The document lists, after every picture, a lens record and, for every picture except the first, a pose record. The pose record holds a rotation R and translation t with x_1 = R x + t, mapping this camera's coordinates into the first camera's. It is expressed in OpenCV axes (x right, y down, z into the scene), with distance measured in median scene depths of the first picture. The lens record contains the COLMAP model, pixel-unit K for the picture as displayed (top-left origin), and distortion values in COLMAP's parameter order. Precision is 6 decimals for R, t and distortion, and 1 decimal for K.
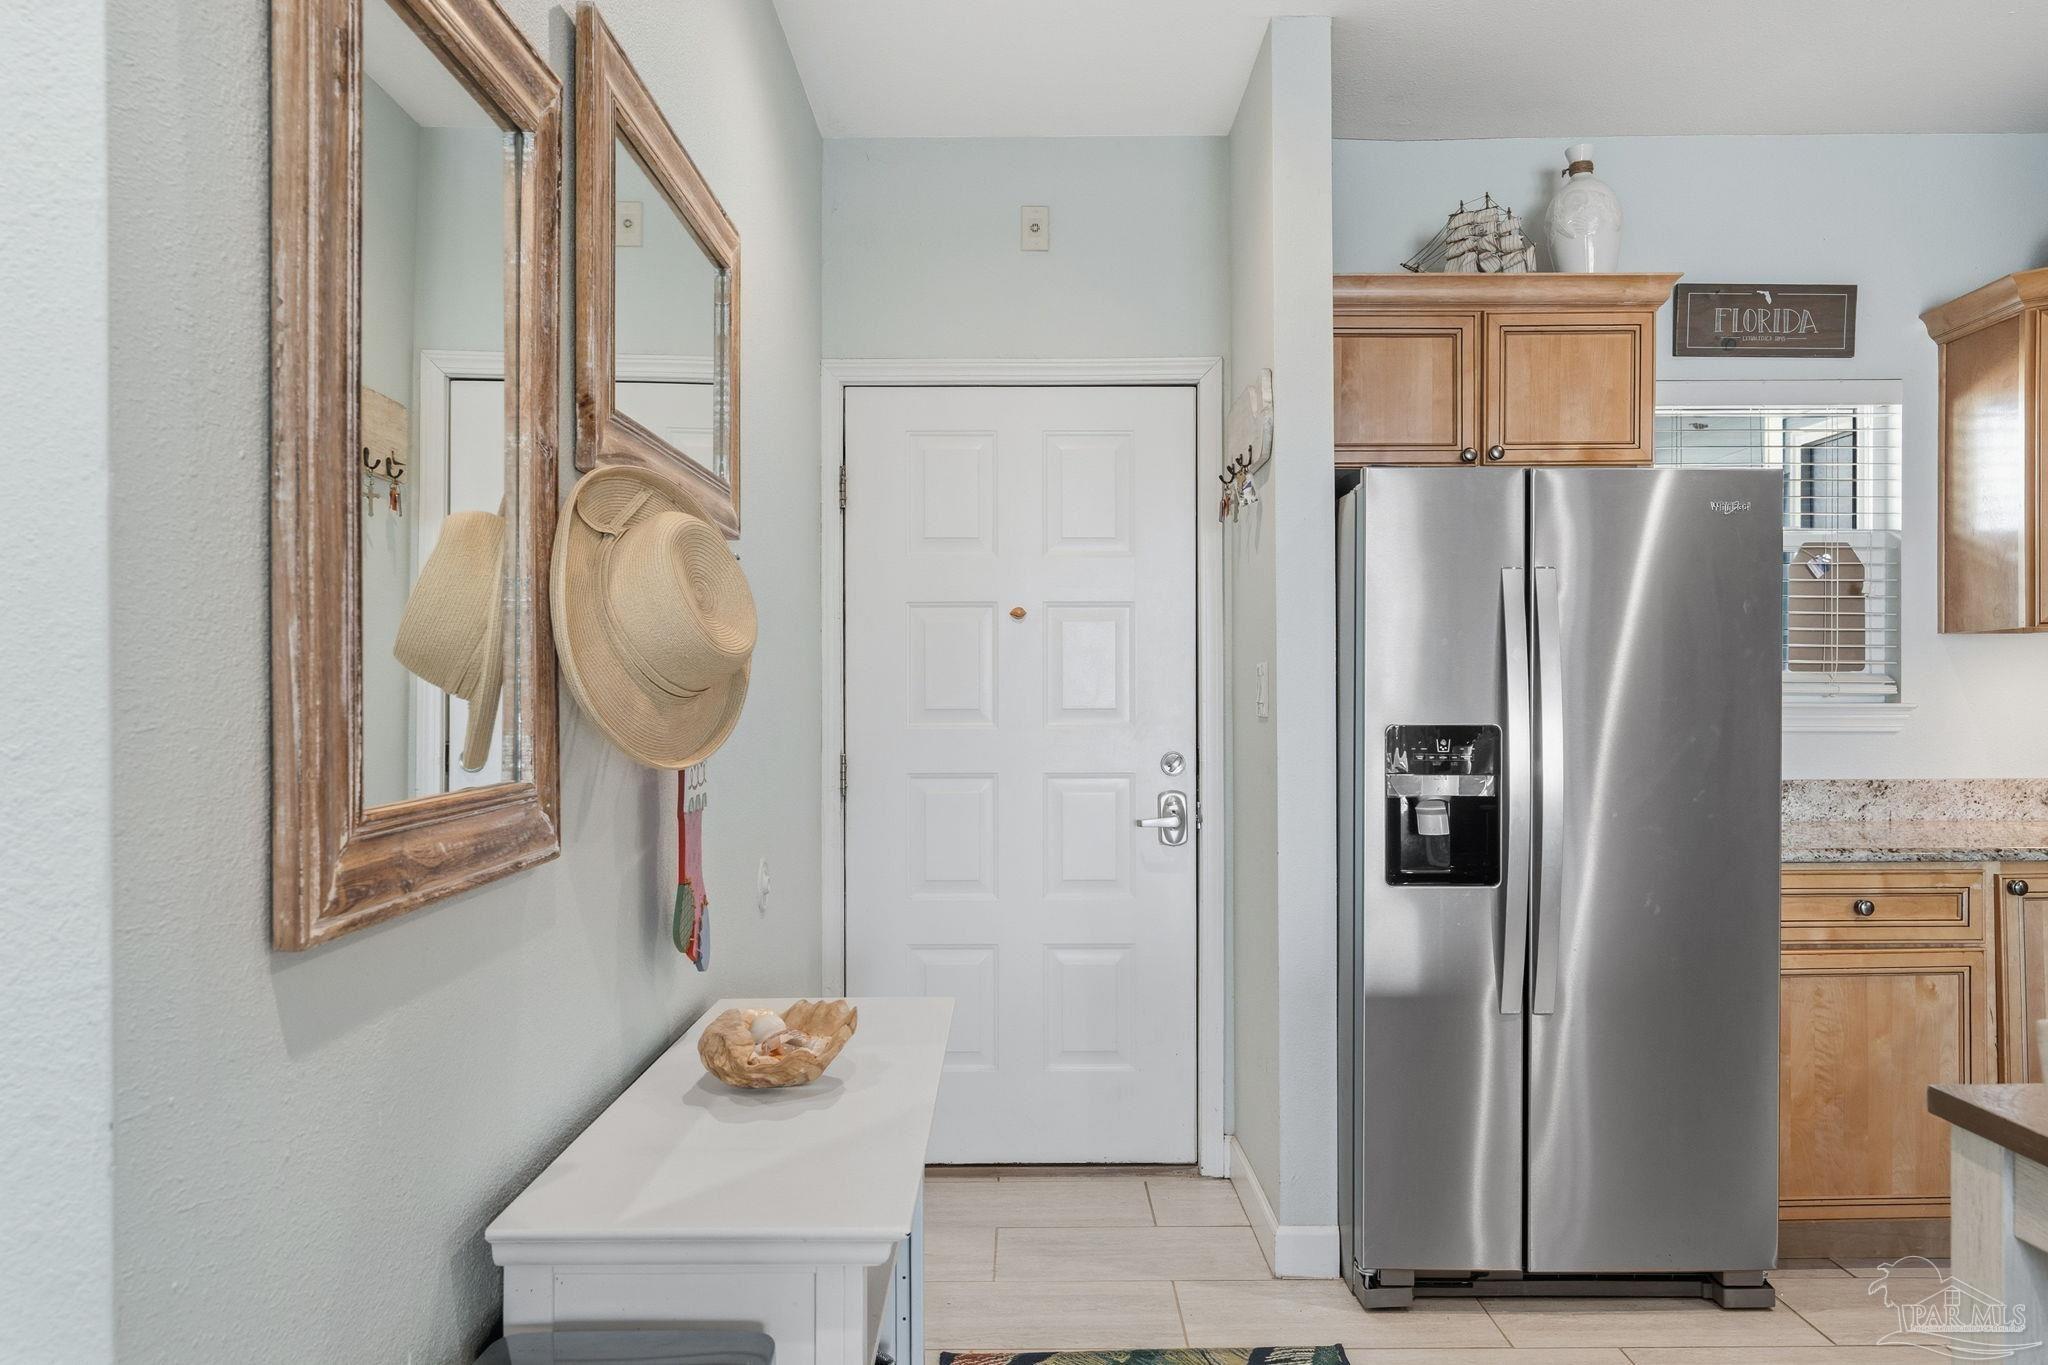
lens RADIAL K [[1382.2, 0, 1021.4], [0, 1382.2, 701.9], [0, 0, 1]] dist [0.003333, -0.000119]
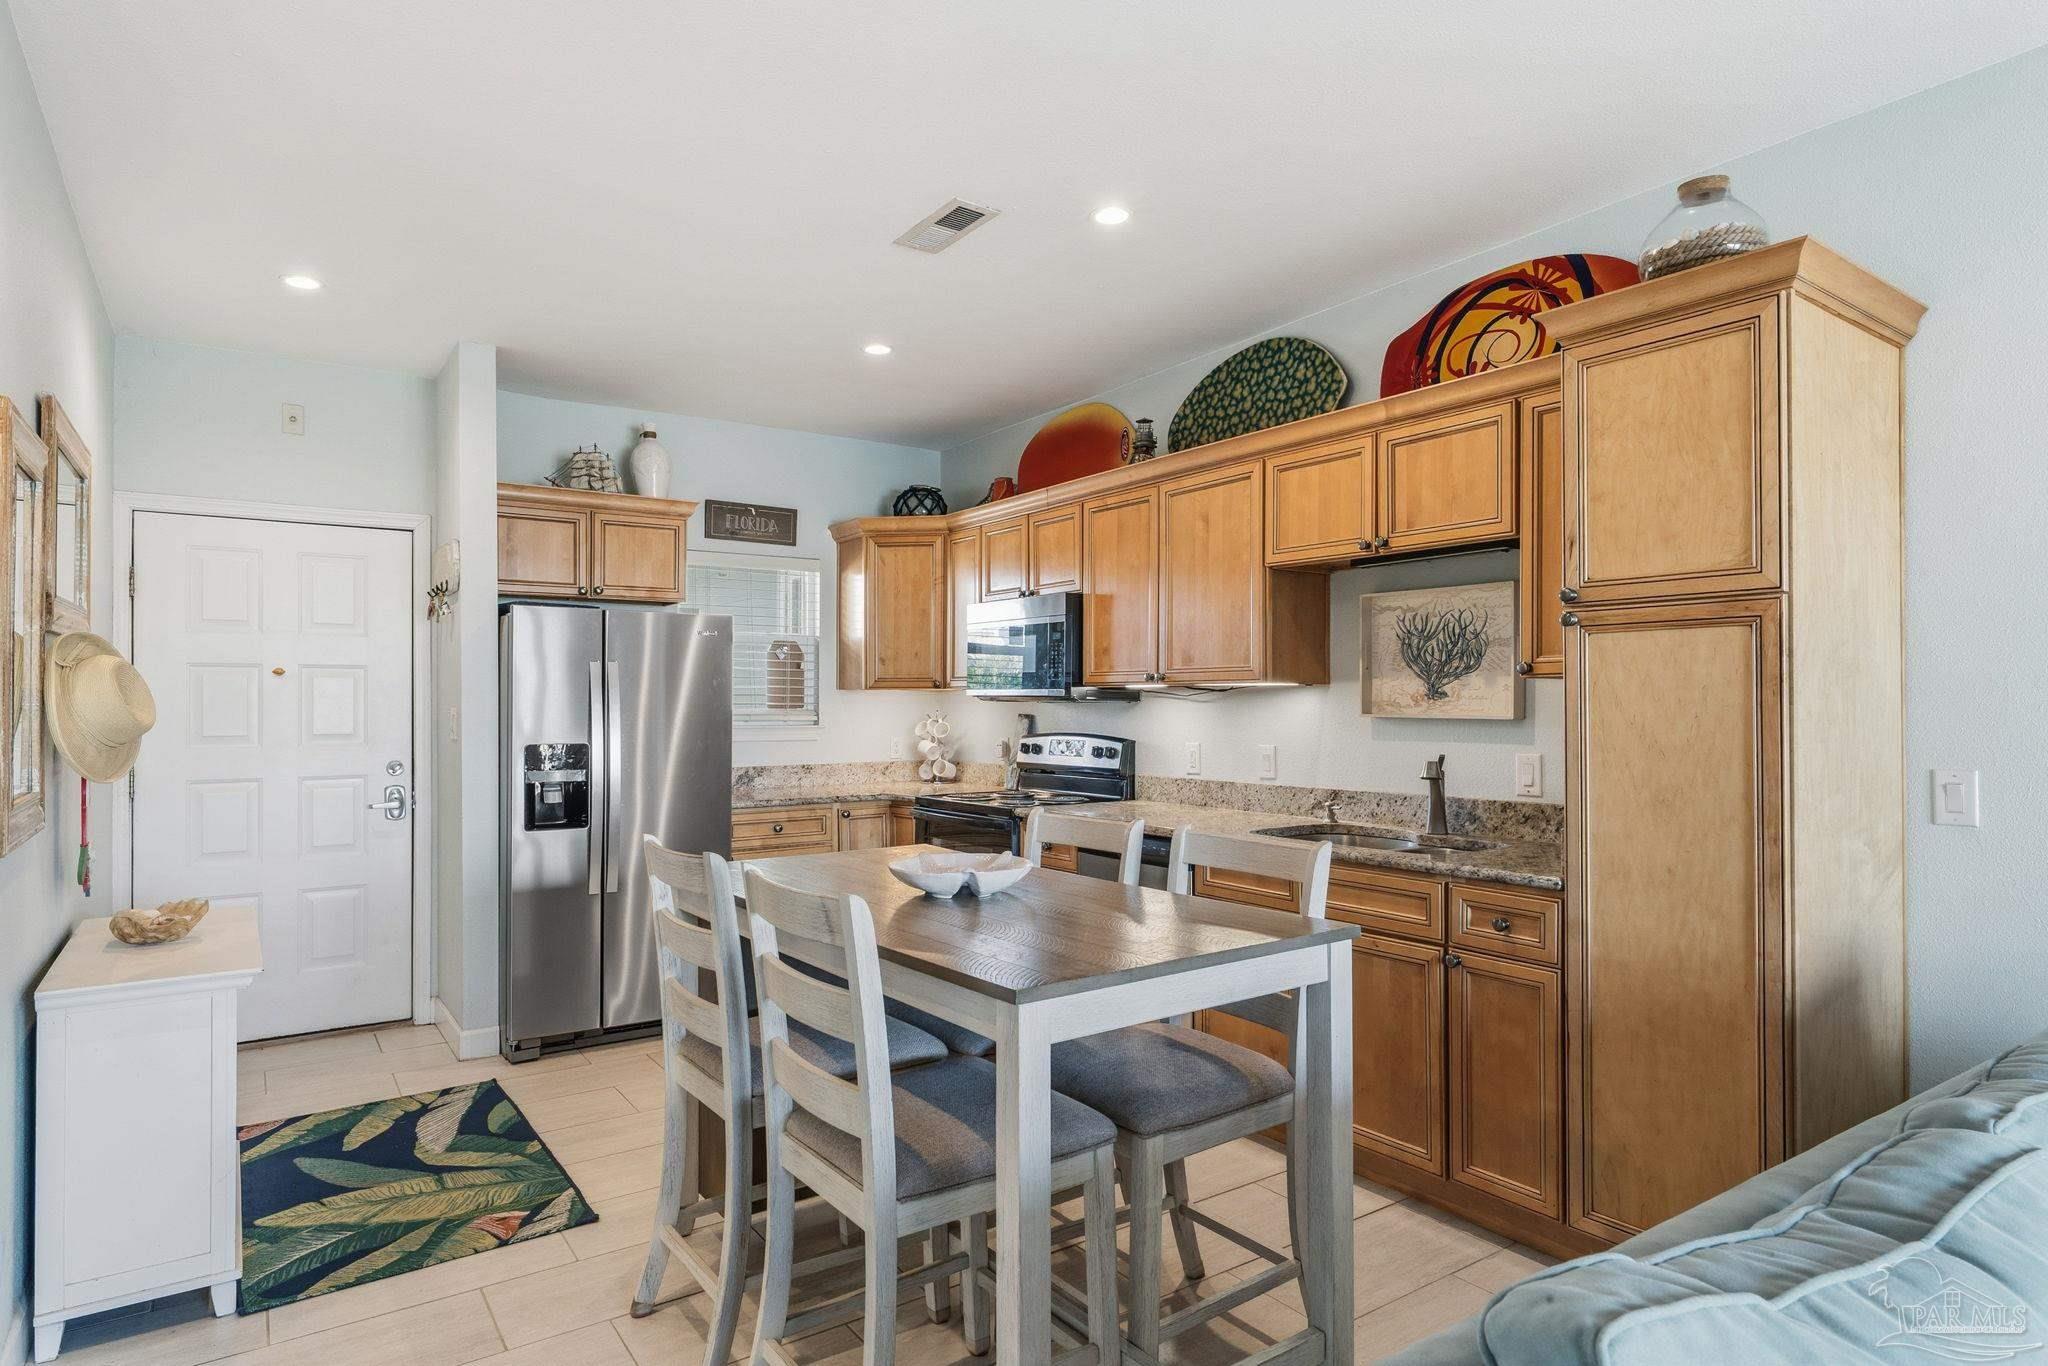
lens RADIAL K [[1139.9, 0, 1027.4], [0, 1139.9, 697.9], [0, 0, 1]] dist [-0.000597, -0.000538]
pose [[0.820938, 0.002386, 0.571012, -0.045489], [0.001042, 0.999983, -0.005678, -0.030329], [-0.571016, 0.005256, 0.820922, -0.529142]]
